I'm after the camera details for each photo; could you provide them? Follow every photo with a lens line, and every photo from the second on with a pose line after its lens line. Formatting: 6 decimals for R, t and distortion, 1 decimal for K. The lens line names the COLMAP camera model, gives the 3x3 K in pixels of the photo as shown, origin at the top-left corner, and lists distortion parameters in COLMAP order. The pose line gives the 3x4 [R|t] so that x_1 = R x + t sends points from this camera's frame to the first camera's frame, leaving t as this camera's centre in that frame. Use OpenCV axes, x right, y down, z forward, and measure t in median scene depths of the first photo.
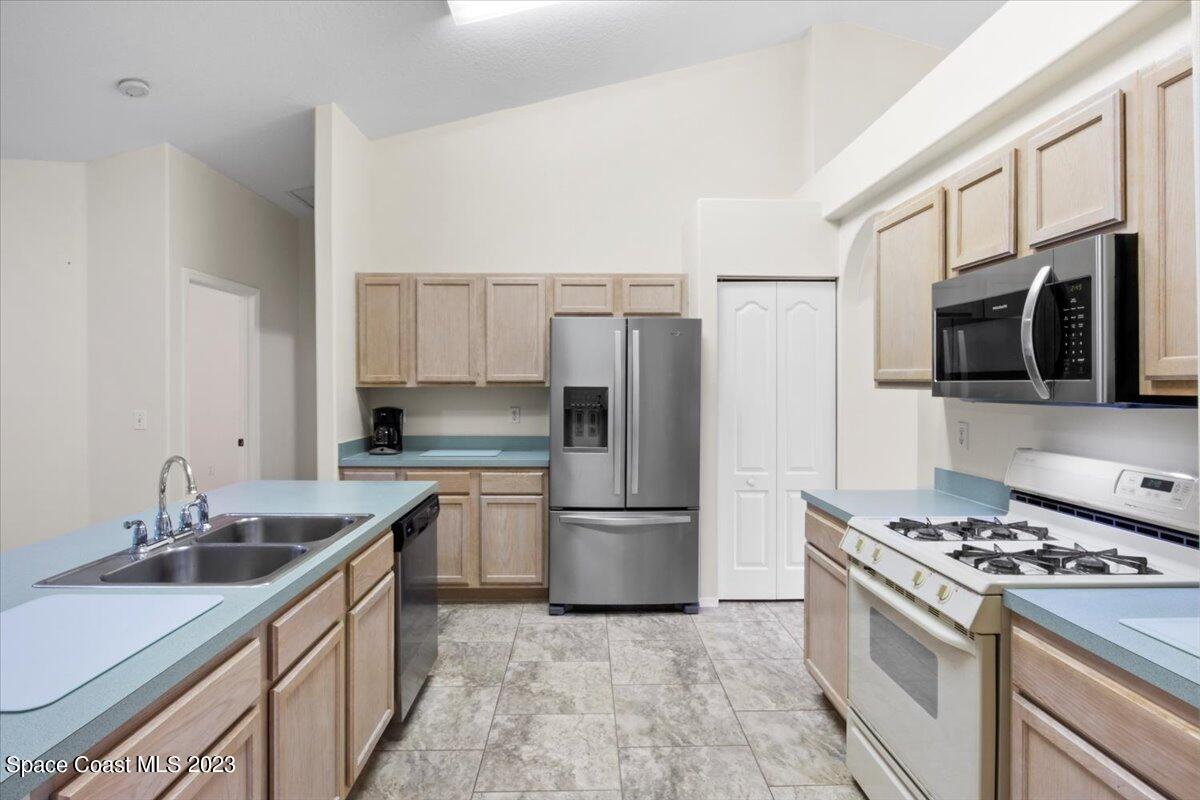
lens RADIAL K [[645.0, 0, 599.1], [0, 645.0, 385.8], [0, 0, 1]] dist [-0.003354, -0.000183]
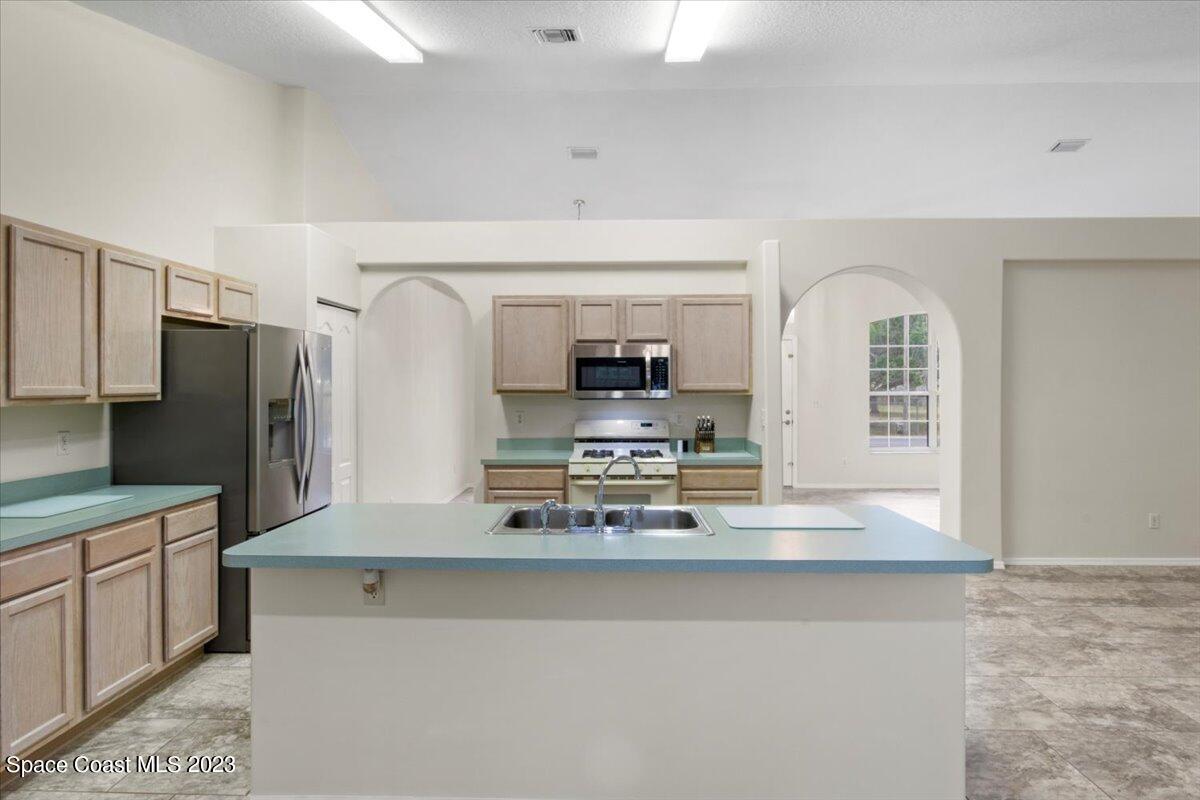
lens RADIAL K [[645.0, 0, 599.1], [0, 645.0, 385.8], [0, 0, 1]] dist [-0.003354, -0.000183]
pose [[0.050012, -0.004838, 0.998737, -0.913844], [0.005369, 0.999975, 0.004575, -0.018733], [-0.998734, 0.005134, 0.050037, 0.454129]]
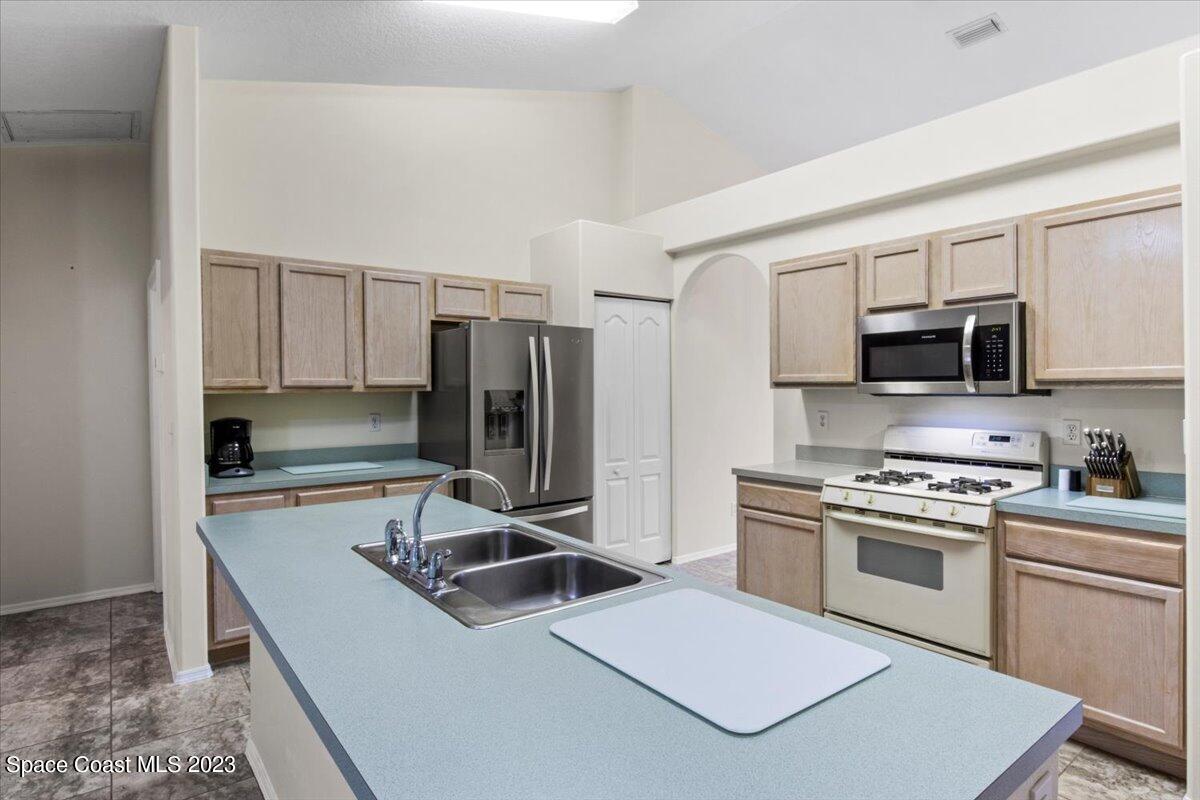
lens RADIAL K [[638.5, 0, 604.2], [0, 638.5, 395.3], [0, 0, 1]] dist [-0.003997, -0.000217]
pose [[0.805324, -0.014251, 0.592664, -0.468074], [0.009633, 0.999894, 0.010954, 0.000040], [-0.592757, -0.003112, 0.805375, 0.089236]]
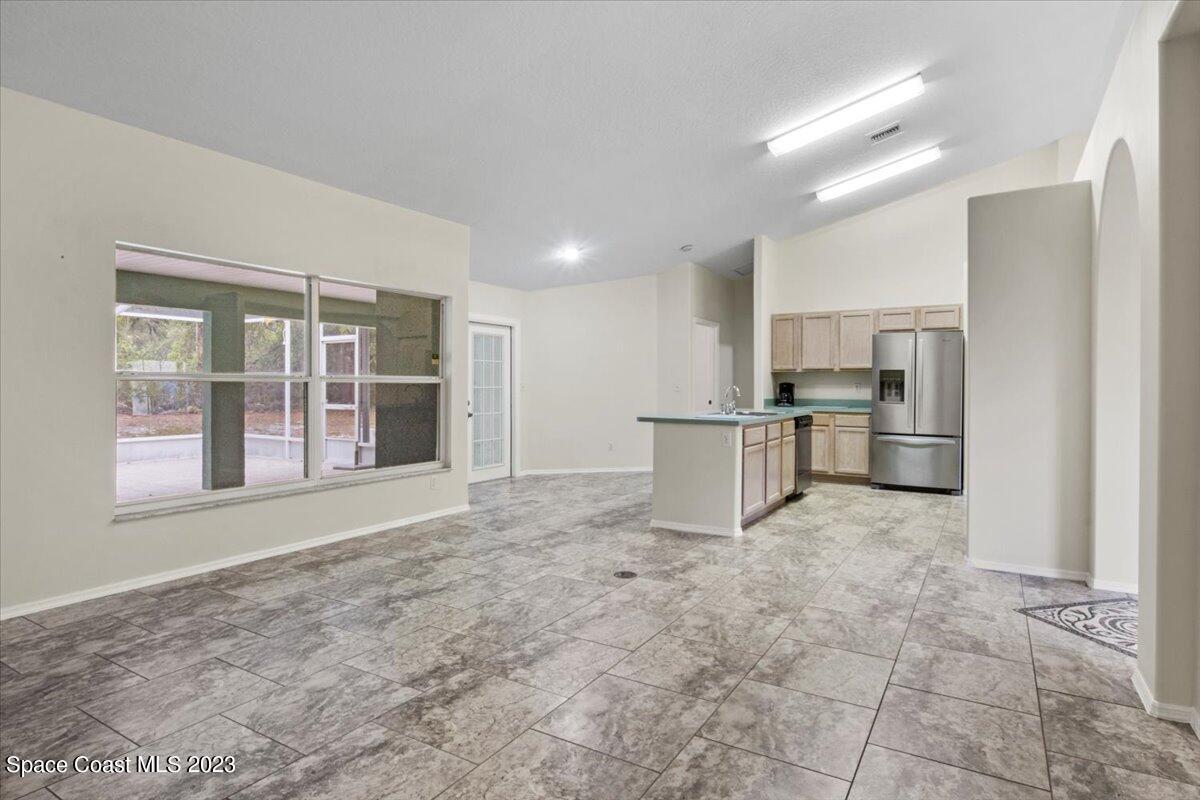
lens RADIAL K [[645.0, 0, 599.1], [0, 645.0, 385.8], [0, 0, 1]] dist [-0.003354, -0.000183]
pose [[0.840671, 0.002342, -0.541541, 0.270176], [-0.005235, 0.999979, -0.003803, 0.058153], [0.541521, 0.006032, 0.840666, -1.019692]]
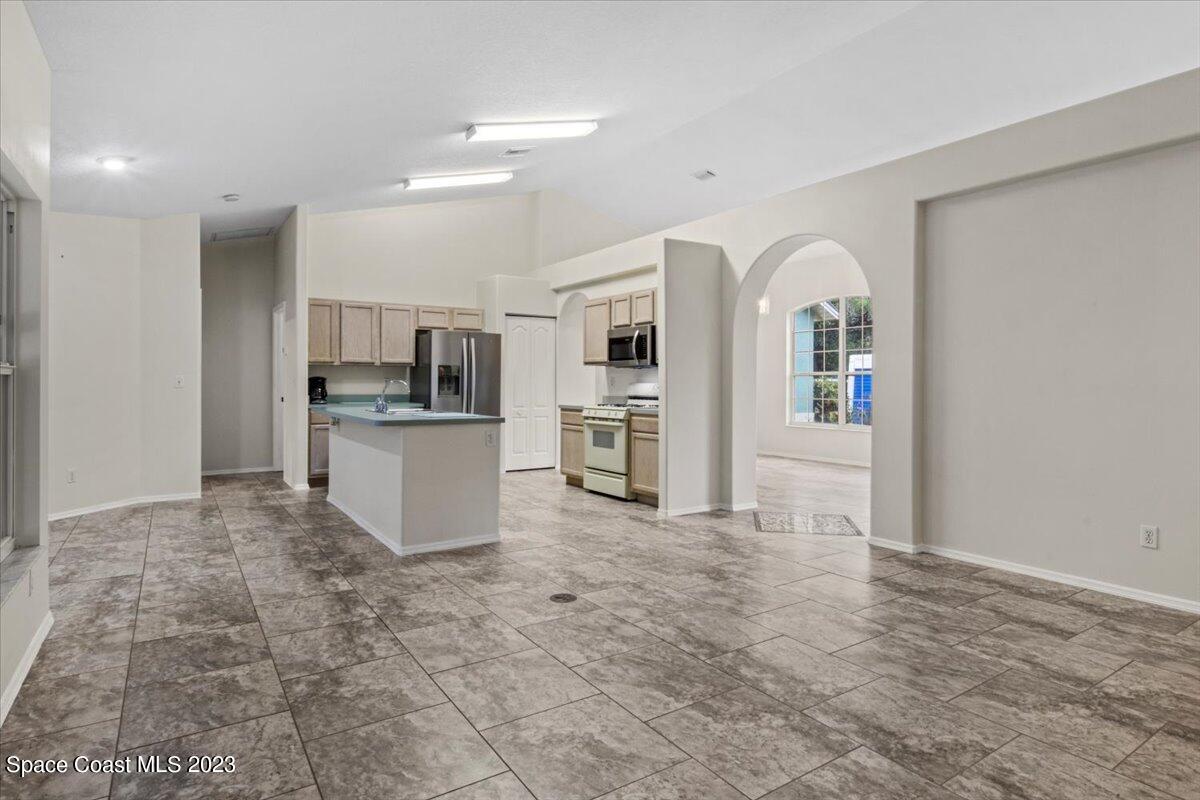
lens RADIAL K [[645.0, 0, 599.1], [0, 645.0, 385.8], [0, 0, 1]] dist [-0.003354, -0.000183]
pose [[0.848208, -0.000415, 0.529663, -0.658886], [-0.000297, 0.999999, 0.001259, 0.060211], [-0.529663, -0.001225, 0.848207, -0.916696]]
